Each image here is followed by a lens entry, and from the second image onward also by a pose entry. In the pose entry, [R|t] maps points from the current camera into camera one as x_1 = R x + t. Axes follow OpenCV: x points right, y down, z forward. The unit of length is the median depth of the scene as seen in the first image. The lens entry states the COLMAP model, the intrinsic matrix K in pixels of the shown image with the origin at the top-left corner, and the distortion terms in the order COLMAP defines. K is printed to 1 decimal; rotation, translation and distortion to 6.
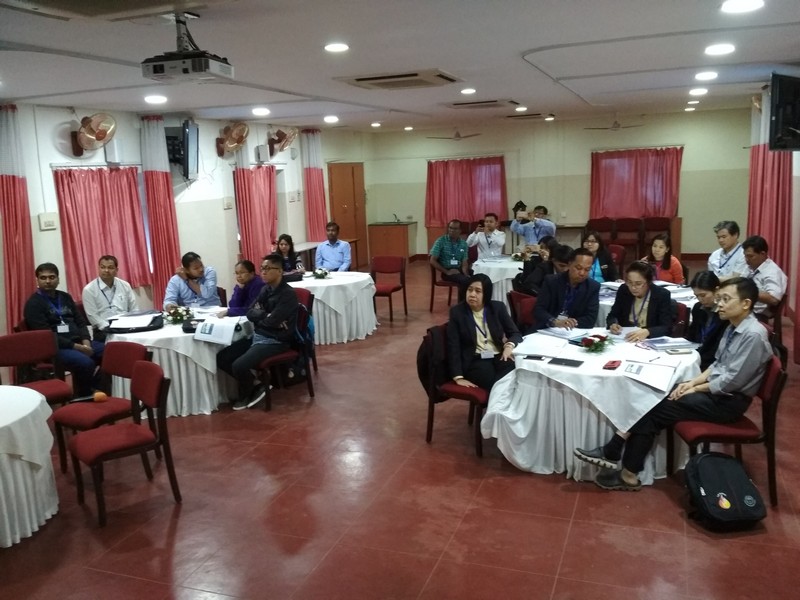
lens RADIAL K [[701.2, 0, 417.5], [0, 701.2, 301.4], [0, 0, 1]] dist [0.099441, -0.196238]
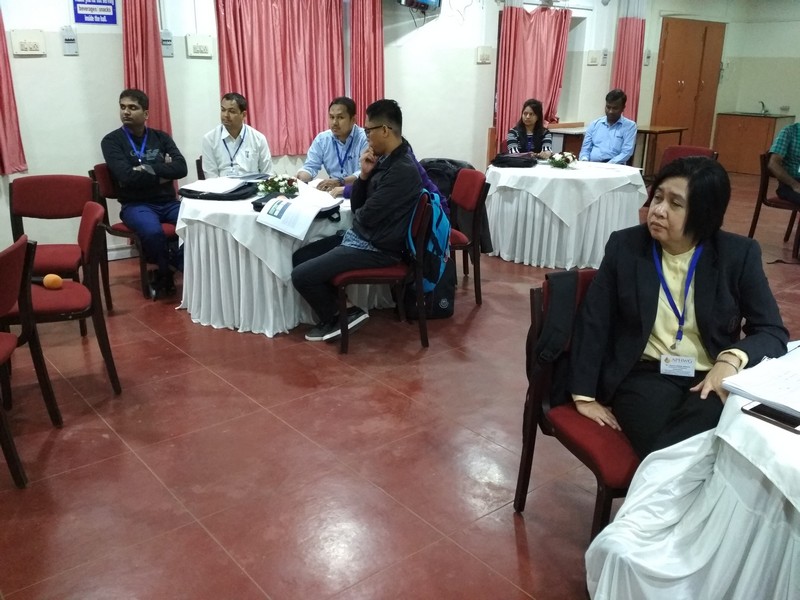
lens RADIAL K [[701.2, 0, 417.5], [0, 701.2, 301.4], [0, 0, 1]] dist [0.099441, -0.196238]
pose [[0.853830, 0.204175, -0.478840, 0.097463], [-0.138239, 0.975775, 0.169569, -0.003861], [0.501861, -0.078588, 0.861370, 0.362436]]
